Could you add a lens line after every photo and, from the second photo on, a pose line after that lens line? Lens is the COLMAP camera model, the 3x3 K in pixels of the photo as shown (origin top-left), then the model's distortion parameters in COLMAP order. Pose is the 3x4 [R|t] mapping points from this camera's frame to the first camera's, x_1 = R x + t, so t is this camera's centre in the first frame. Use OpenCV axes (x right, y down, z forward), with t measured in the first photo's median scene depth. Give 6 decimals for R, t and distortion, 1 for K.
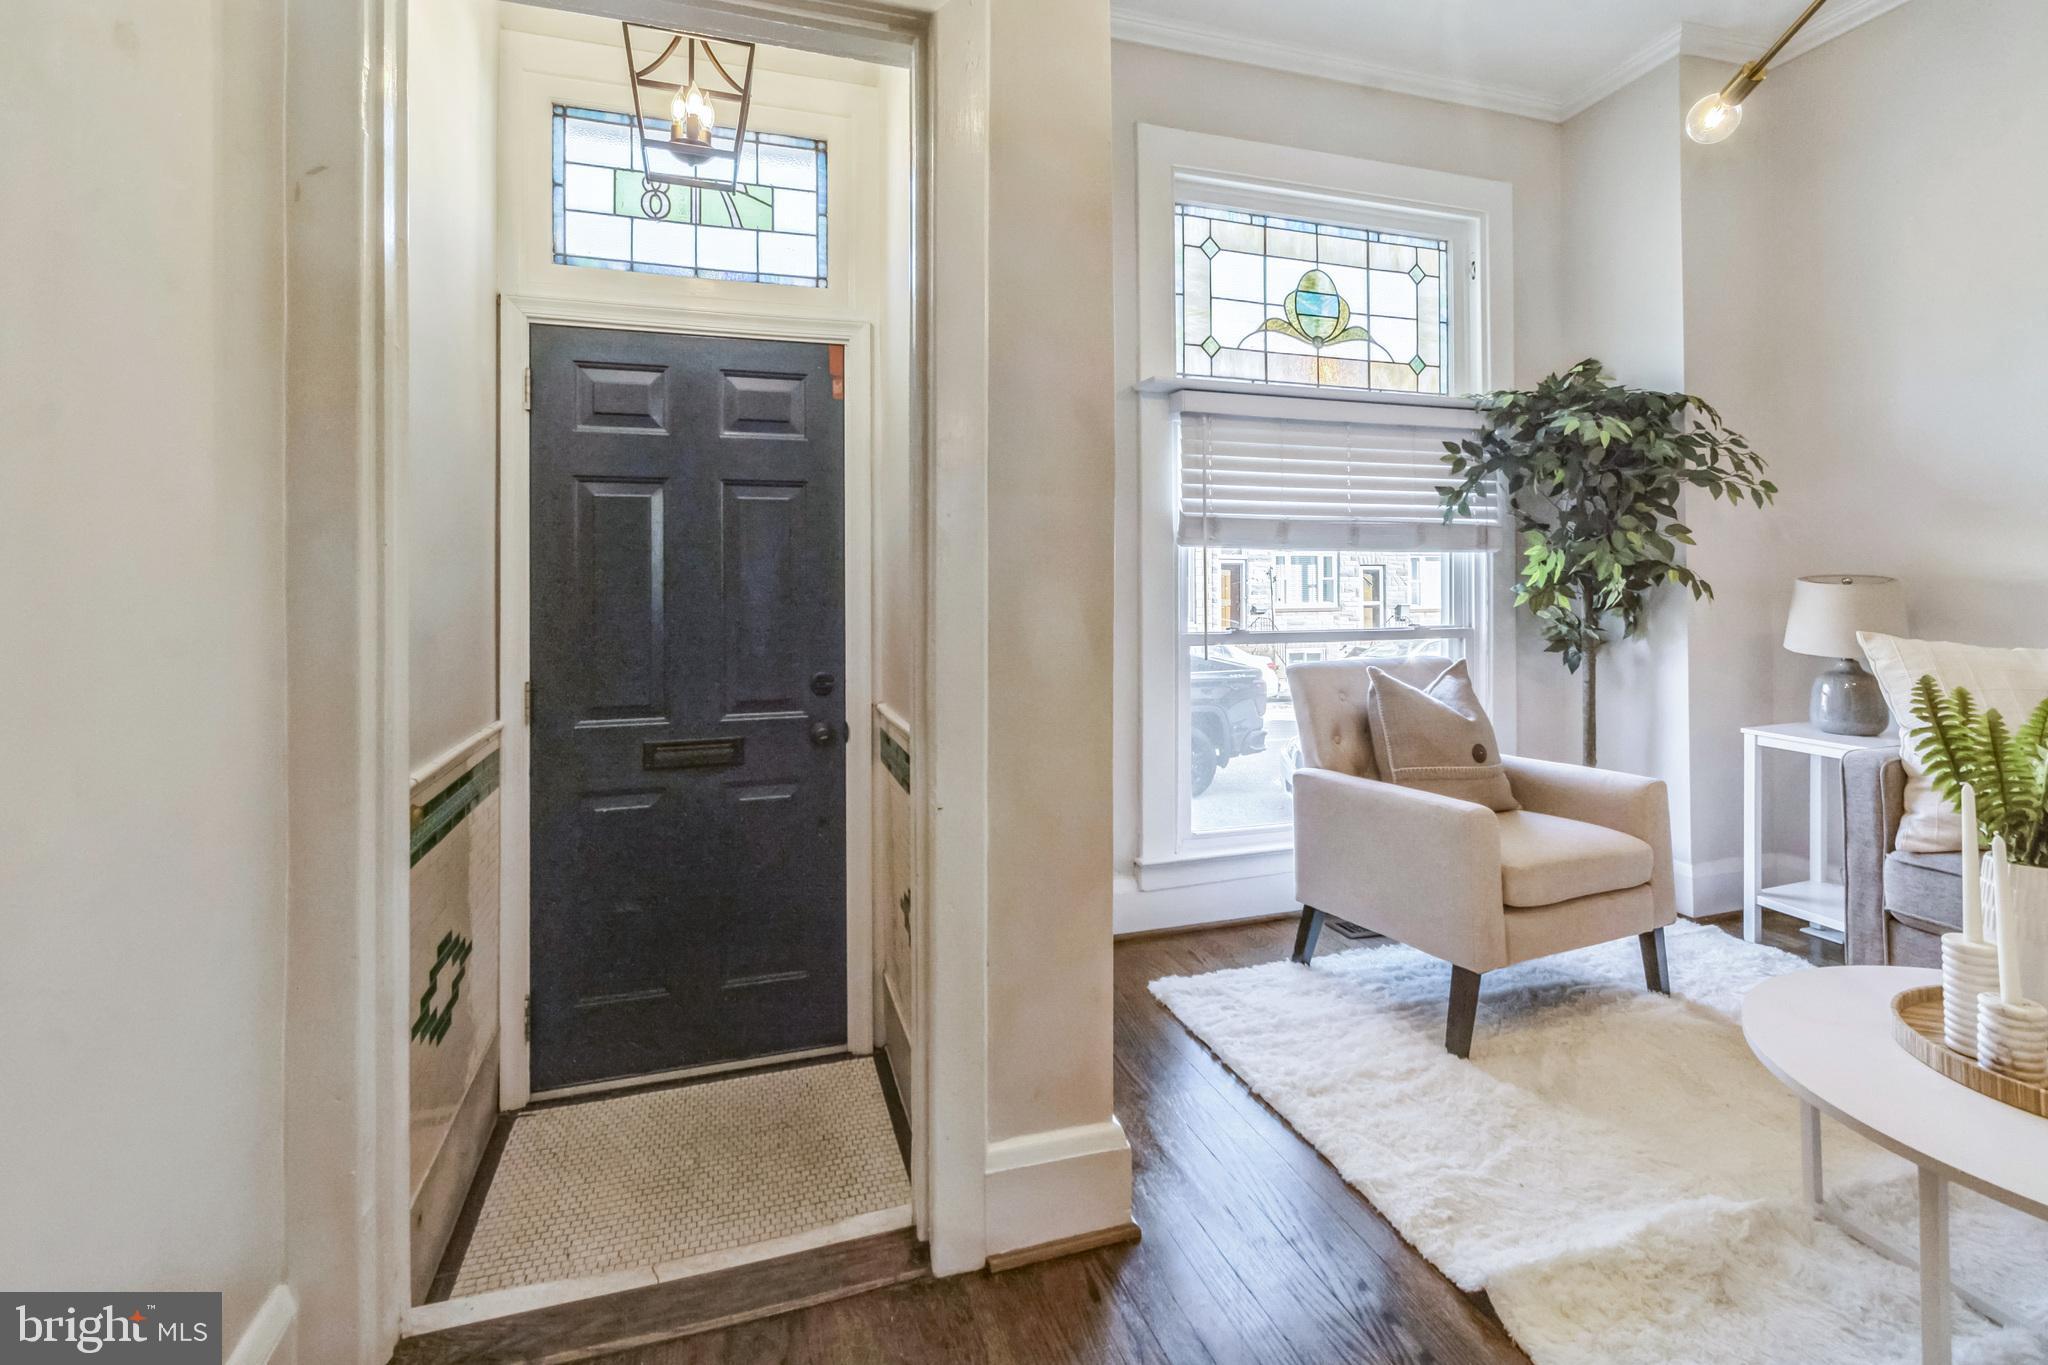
lens RADIAL K [[922.8, 0, 1016.6], [0, 922.8, 554.5], [0, 0, 1]] dist [0.002864, 0.000184]
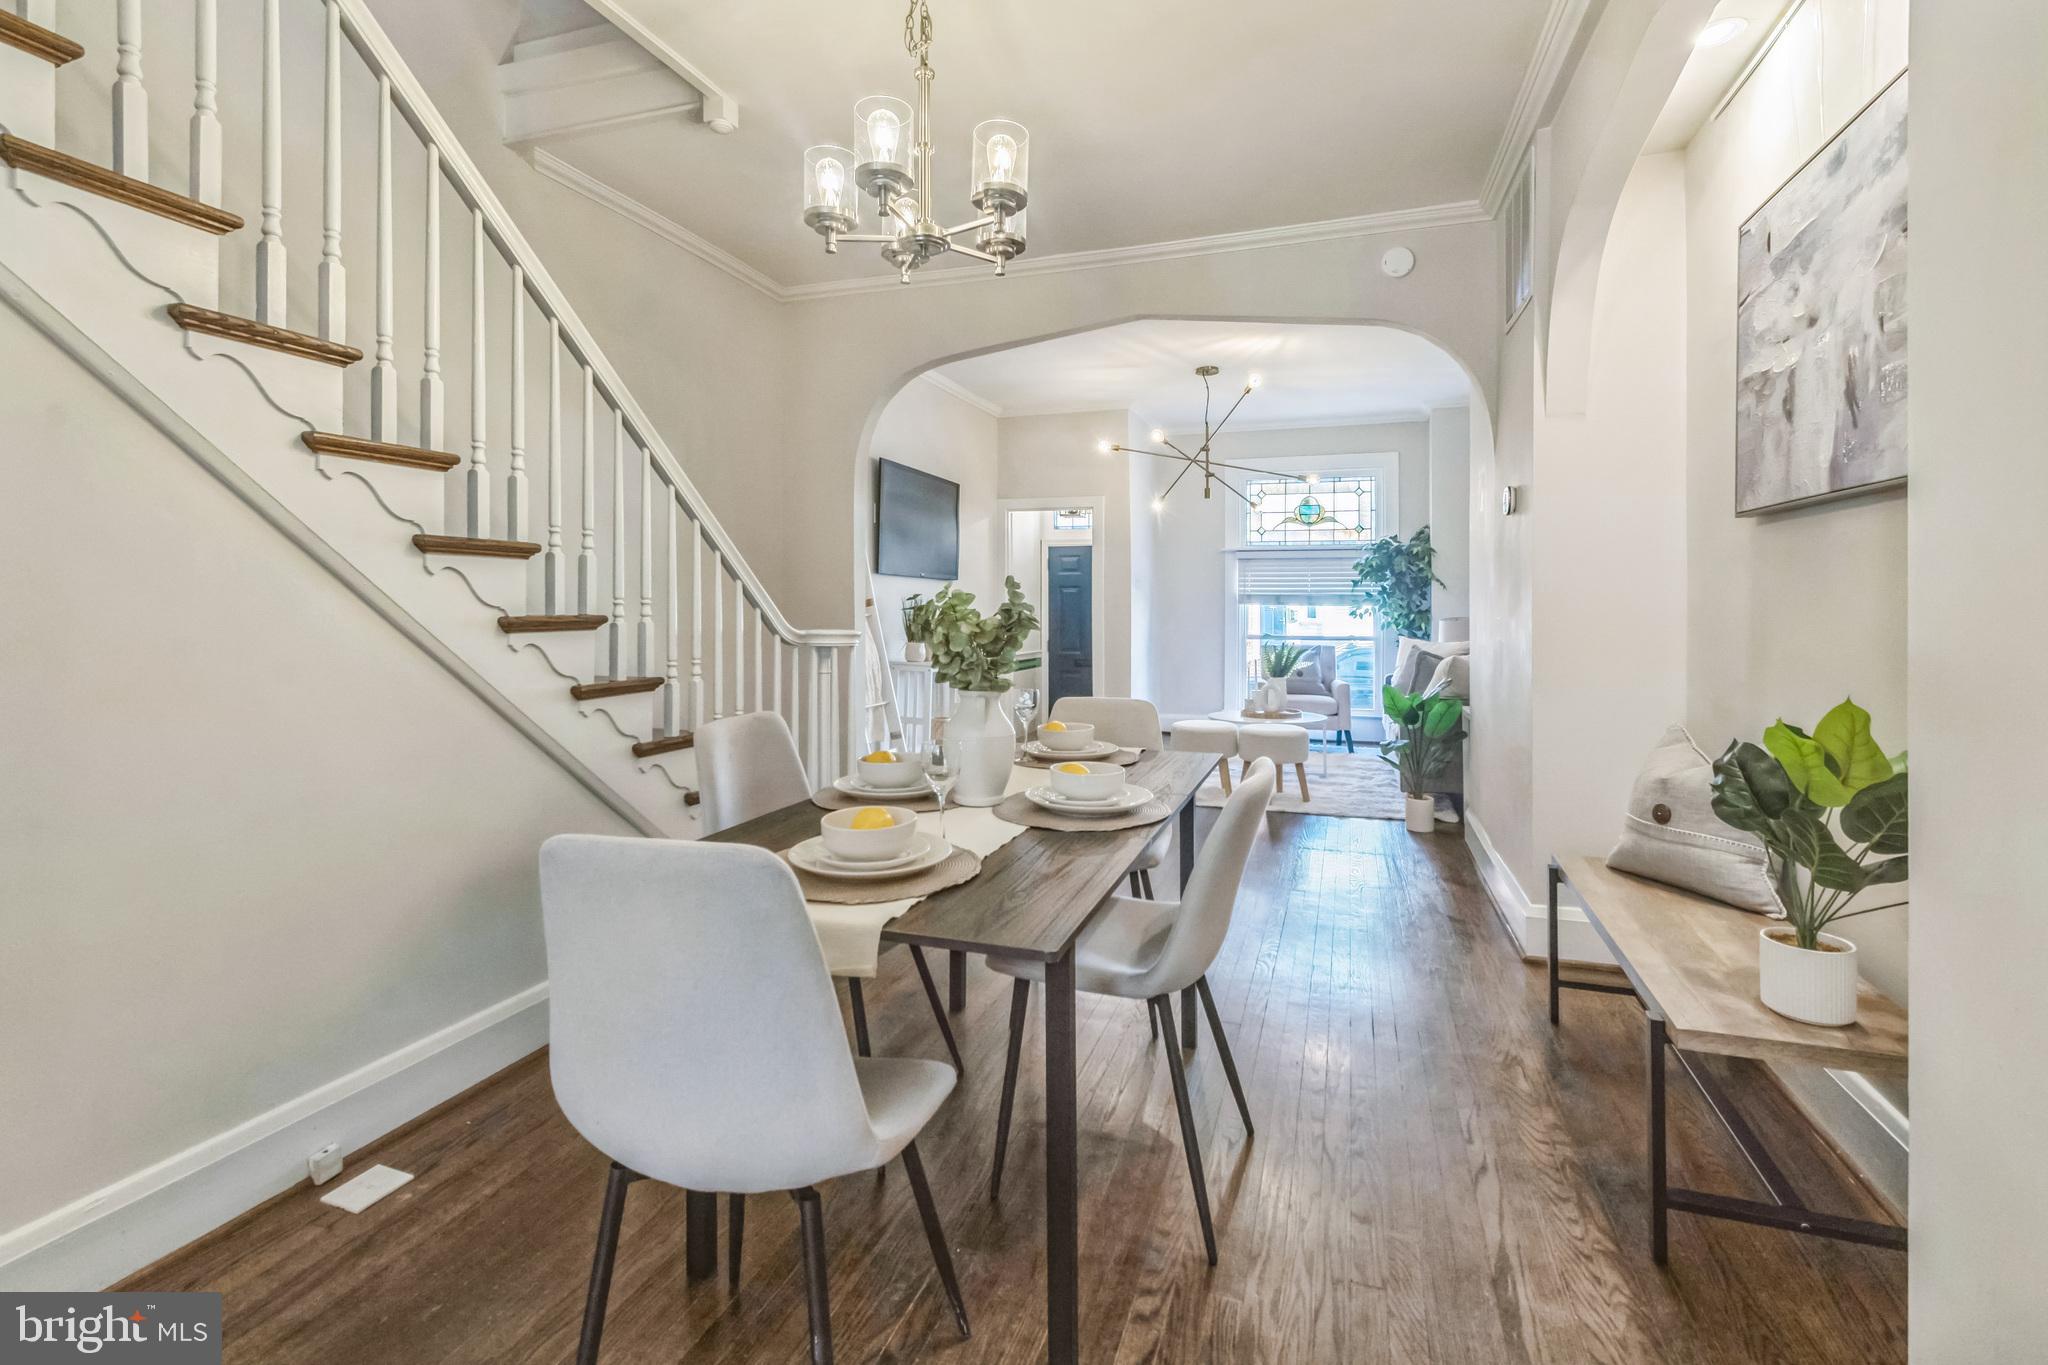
lens RADIAL K [[922.8, 0, 1027.5], [0, 922.8, 608.4], [0, 0, 1]] dist [0.002864, 0.000184]
pose [[0.796543, -0.000946, -0.604582, 1.272890], [0.006645, 0.999952, 0.007191, -0.019295], [0.604546, -0.009745, 0.796511, -1.553081]]
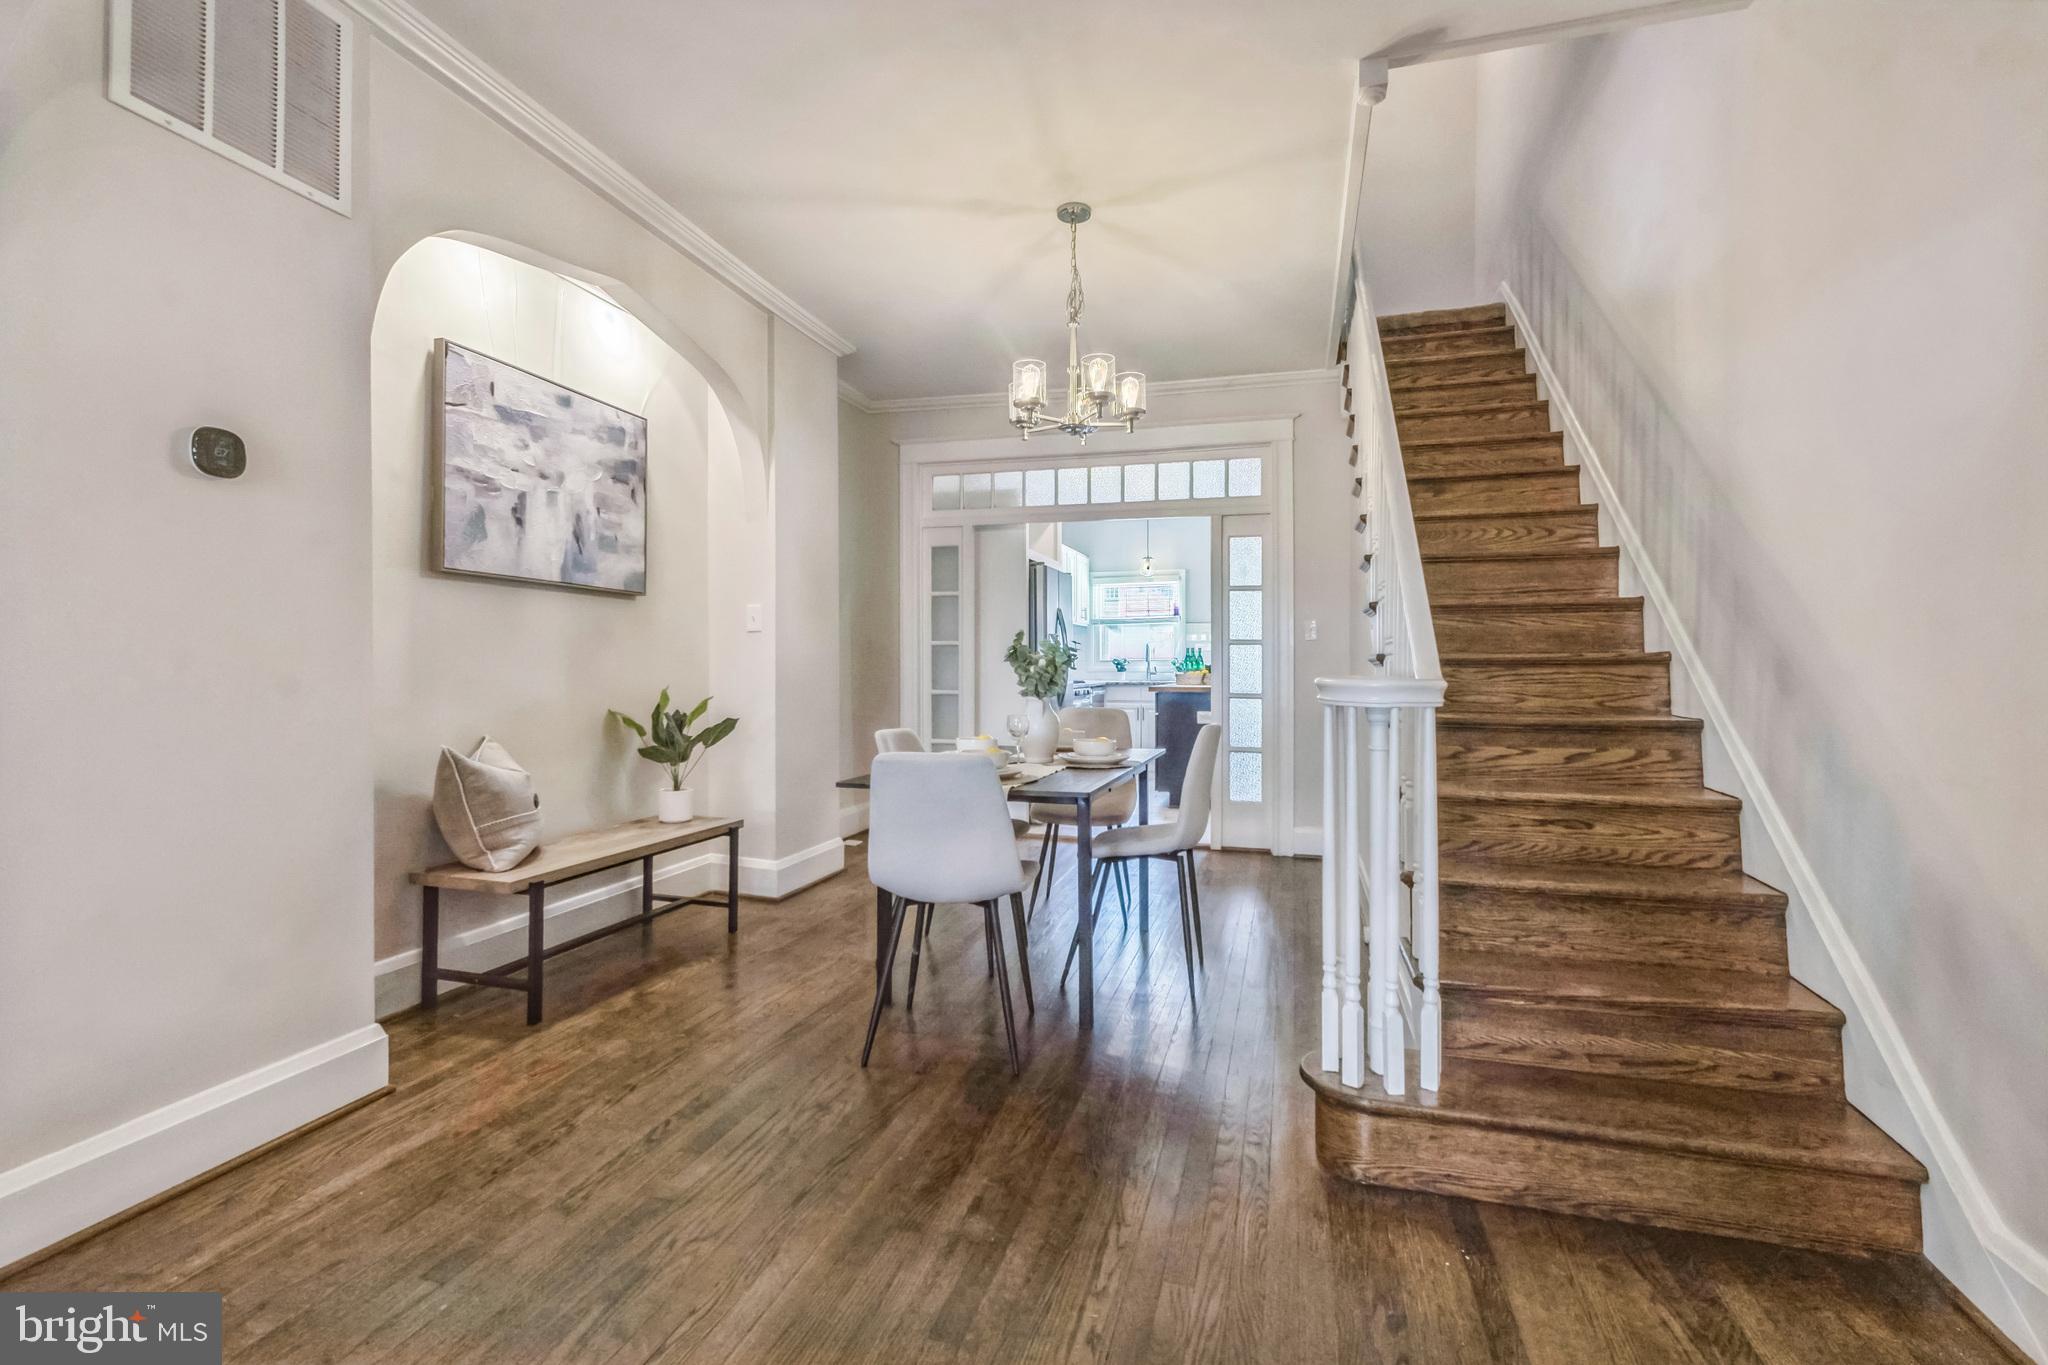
lens RADIAL K [[922.8, 0, 1024.2], [0, 922.8, 664.7], [0, 0, 1]] dist [0.002864, 0.000184]
pose [[-0.832286, -0.001650, 0.554343, -2.301961], [-0.007967, 0.999928, -0.008985, 0.099204], [-0.554289, -0.011894, -0.832240, 3.466726]]
